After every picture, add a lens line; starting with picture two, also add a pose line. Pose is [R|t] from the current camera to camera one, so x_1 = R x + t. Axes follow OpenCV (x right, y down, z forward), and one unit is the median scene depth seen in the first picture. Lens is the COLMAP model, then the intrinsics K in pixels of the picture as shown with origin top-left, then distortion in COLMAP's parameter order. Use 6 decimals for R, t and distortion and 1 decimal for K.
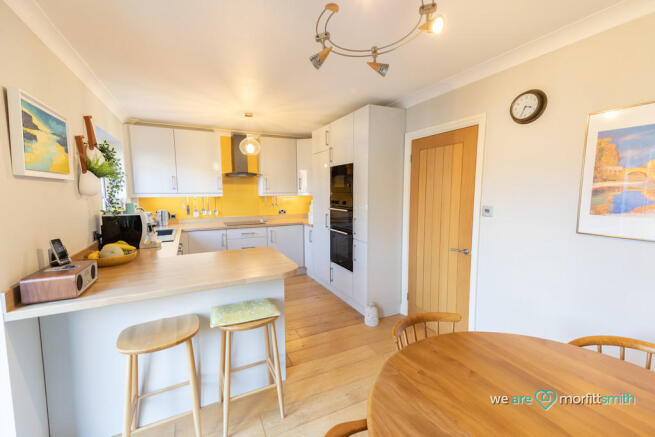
lens RADIAL K [[277.6, 0, 329.0], [0, 277.6, 216.8], [0, 0, 1]] dist [0.015315, 0.000097]
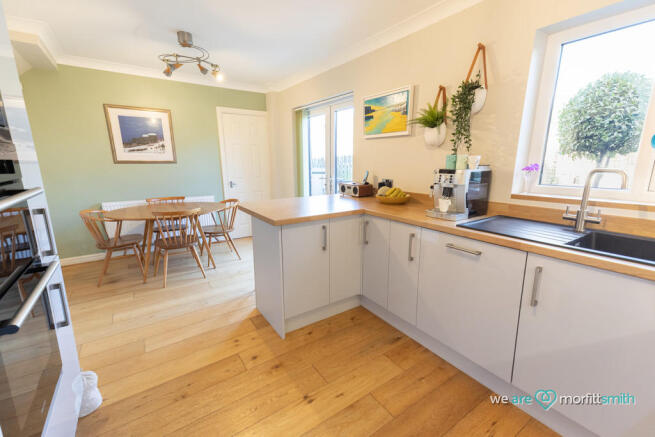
lens RADIAL K [[277.6, 0, 332.2], [0, 277.6, 214.2], [0, 0, 1]] dist [0.015315, 0.000097]
pose [[-0.988573, 0.022790, -0.149011, -0.144847], [-0.022576, 0.954975, 0.295825, -0.064361], [0.149043, 0.295808, -0.943548, 0.994540]]
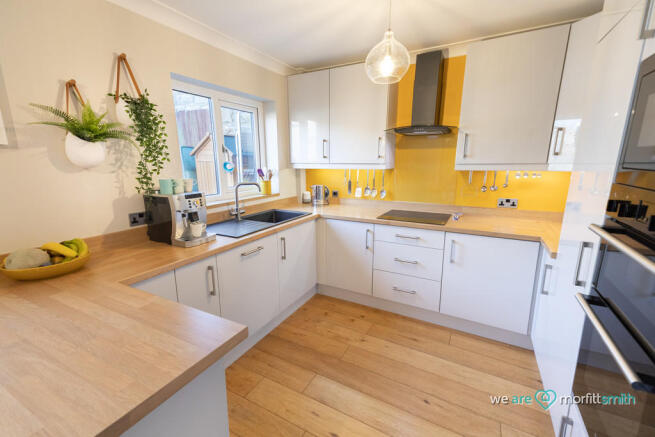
lens RADIAL K [[277.6, 0, 325.3], [0, 277.6, 219.7], [0, 0, 1]] dist [0.015315, 0.000097]
pose [[0.565052, 0.175504, -0.806173, 0.063735], [-0.076138, 0.984036, 0.160859, -0.051957], [0.821534, -0.029513, 0.569395, 0.525126]]
